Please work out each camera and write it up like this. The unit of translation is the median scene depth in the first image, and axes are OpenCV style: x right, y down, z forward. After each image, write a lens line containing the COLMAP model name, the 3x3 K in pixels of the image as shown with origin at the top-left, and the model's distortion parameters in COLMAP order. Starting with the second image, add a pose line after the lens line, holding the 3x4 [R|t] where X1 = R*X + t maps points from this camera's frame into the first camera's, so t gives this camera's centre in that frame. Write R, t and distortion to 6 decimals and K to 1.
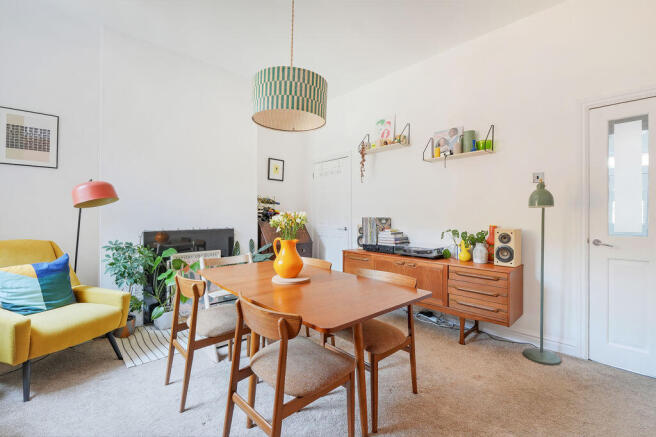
lens RADIAL K [[290.6, 0, 327.8], [0, 290.6, 213.6], [0, 0, 1]] dist [-0.000381, -0.000068]
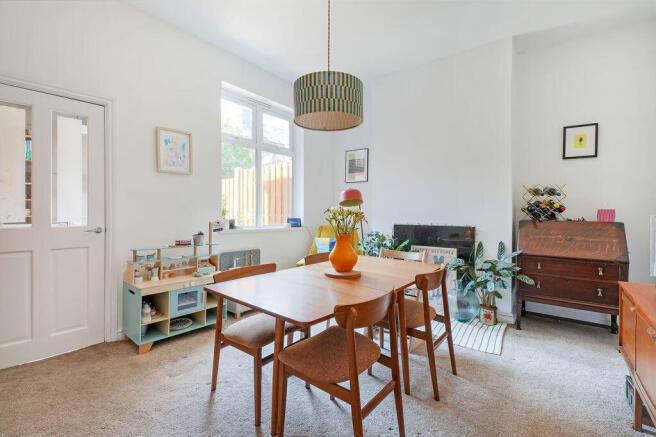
lens RADIAL K [[298.1, 0, 327.4], [0, 298.1, 211.7], [0, 0, 1]] dist [0.000173, 0.000027]
pose [[0.126622, 0.000884, -0.991951, 0.515706], [0.001668, 0.999998, 0.001104, 0.004181], [0.991950, -0.001795, 0.126620, 0.454032]]
